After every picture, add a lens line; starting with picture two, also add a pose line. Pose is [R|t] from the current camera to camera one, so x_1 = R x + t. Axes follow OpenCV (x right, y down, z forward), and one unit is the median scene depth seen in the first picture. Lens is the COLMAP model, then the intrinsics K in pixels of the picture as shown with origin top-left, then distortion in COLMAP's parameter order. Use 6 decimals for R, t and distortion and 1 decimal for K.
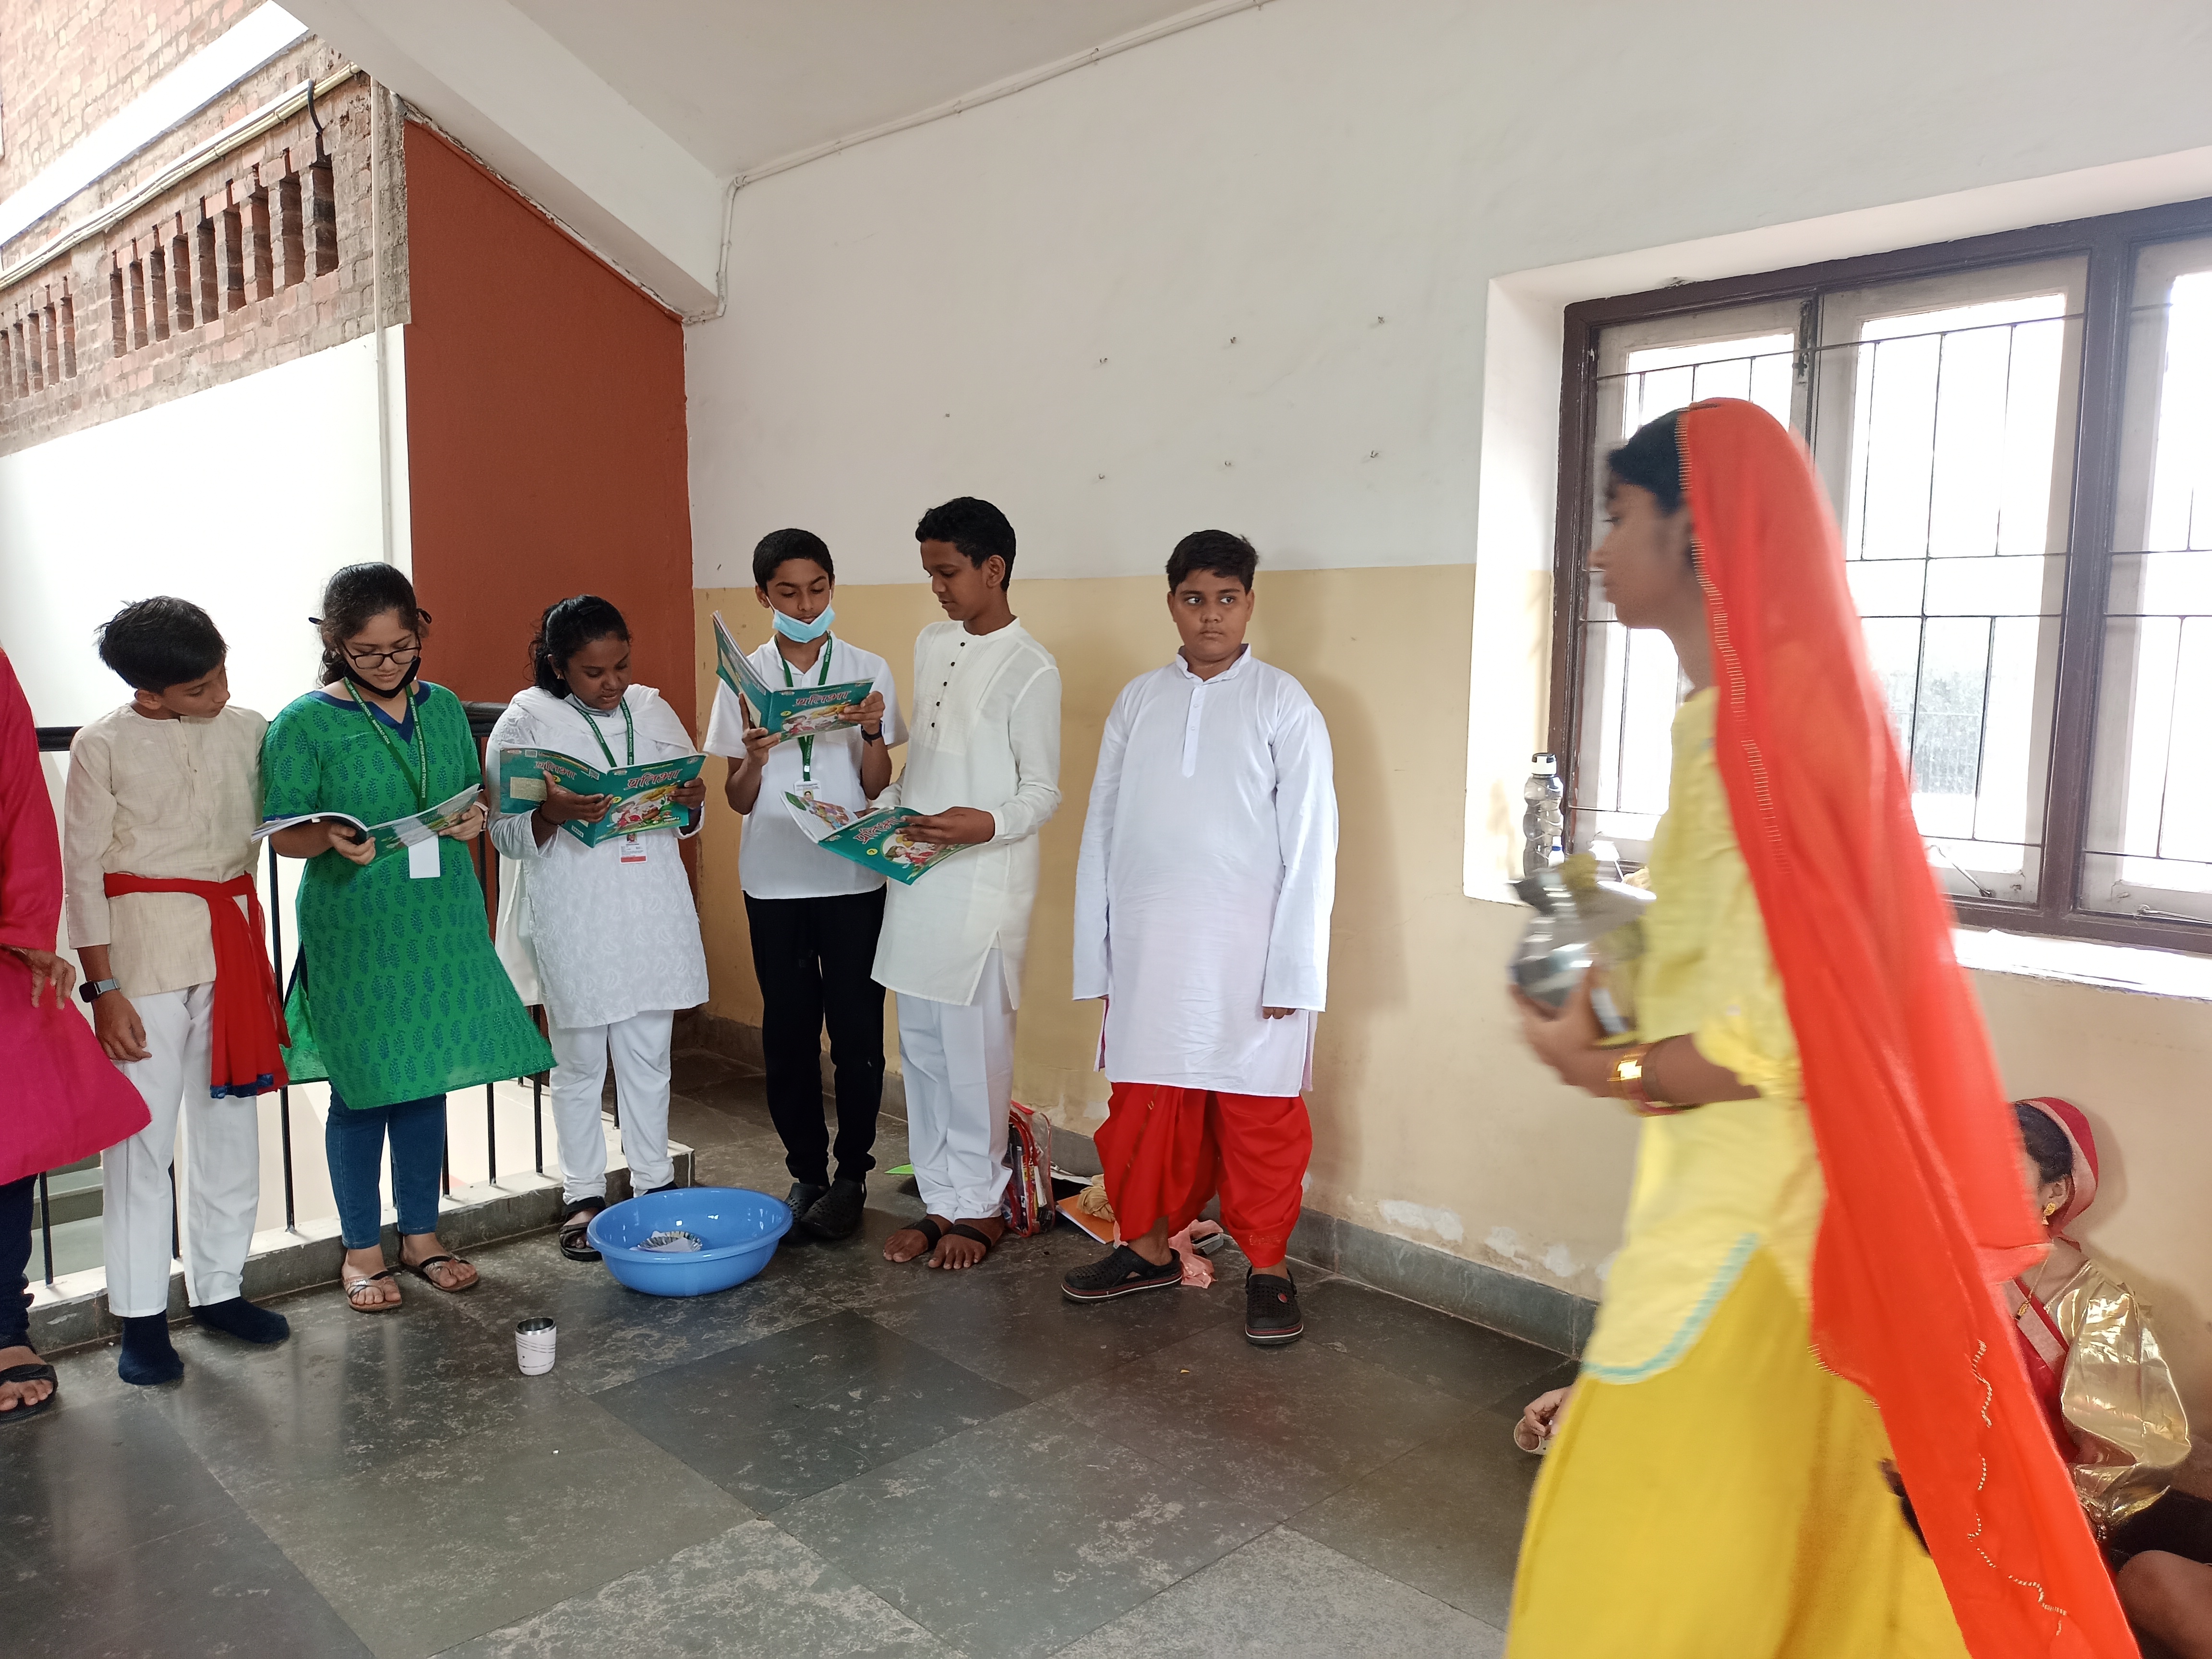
lens RADIAL K [[1626.1, 0, 1118.7], [0, 1626.1, 836.8], [0, 0, 1]] dist [0.050522, -0.067109]
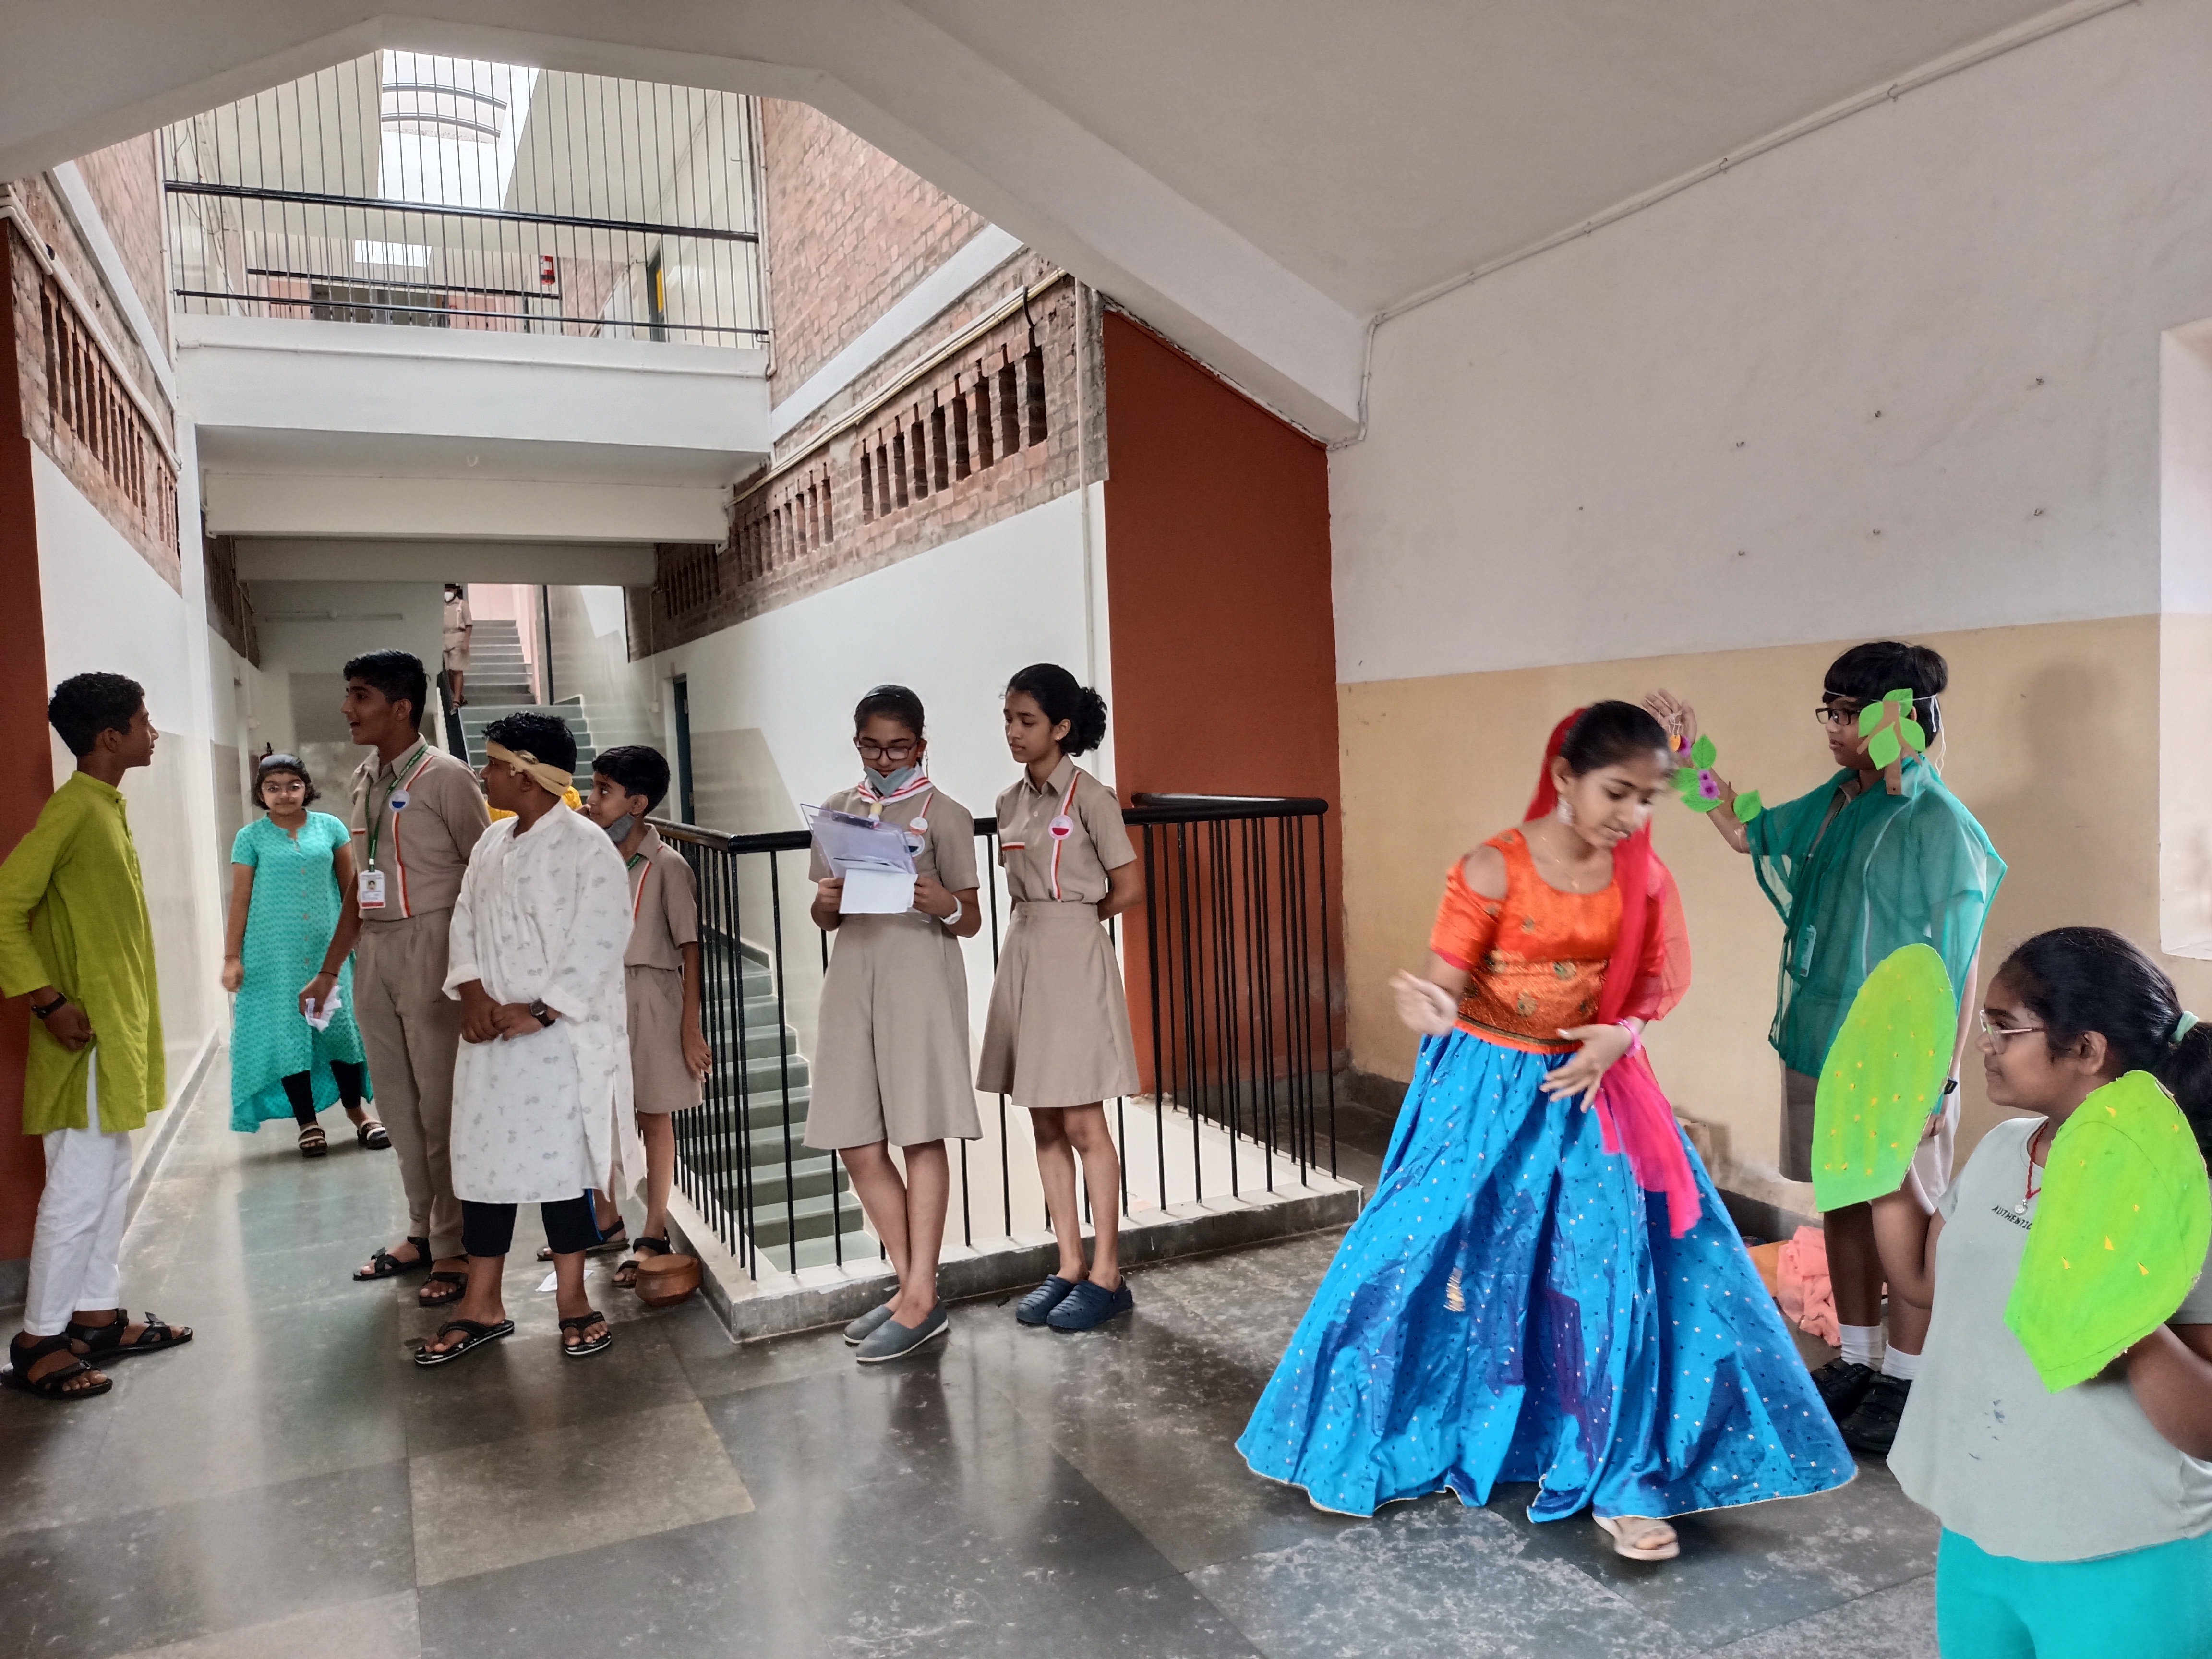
lens RADIAL K [[1626.1, 0, 1114.4], [0, 1626.1, 849.9], [0, 0, 1]] dist [0.050522, -0.067109]
pose [[0.935869, -0.026334, -0.351362, -0.017800], [0.013076, 0.999112, -0.040055, 0.003704], [0.352105, 0.032892, 0.935382, -0.093364]]
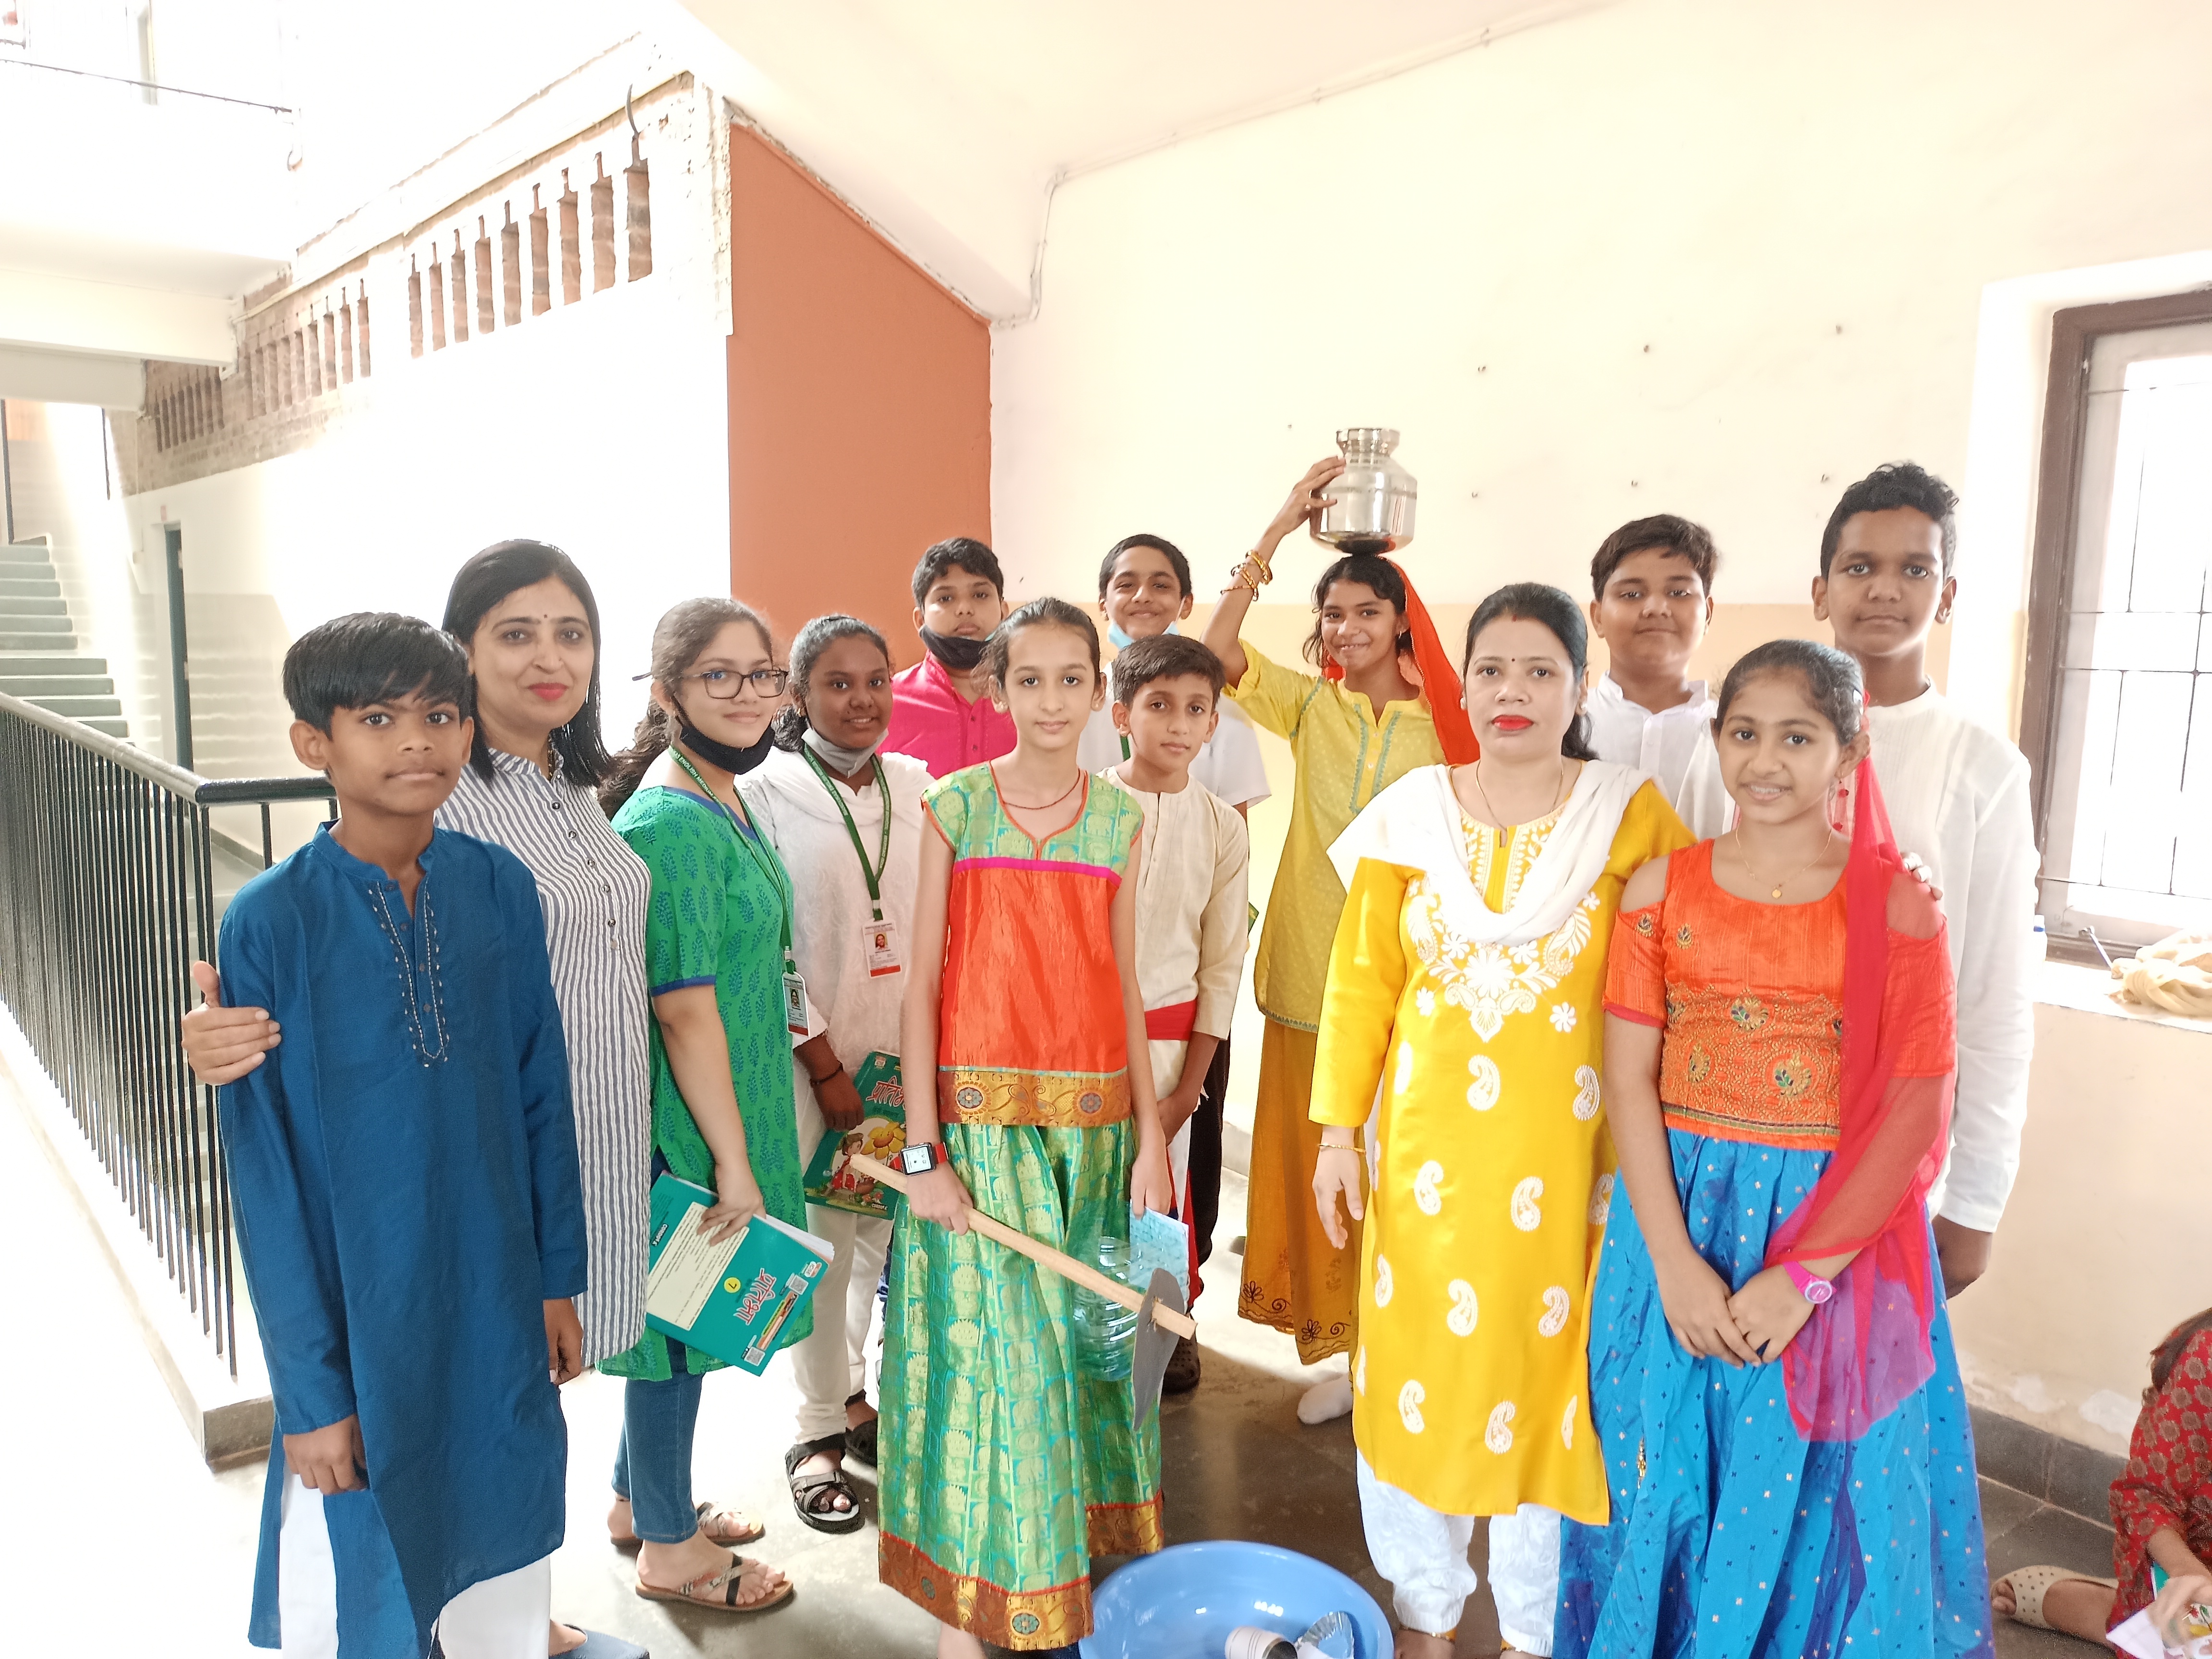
lens RADIAL K [[1626.1, 0, 1098.2], [0, 1626.1, 860.0], [0, 0, 1]] dist [0.050522, -0.067109]
pose [[0.993490, 0.028274, -0.110353, -0.090463], [-0.025520, 0.999329, 0.026289, -0.026069], [0.111022, -0.023301, 0.993545, 0.038457]]
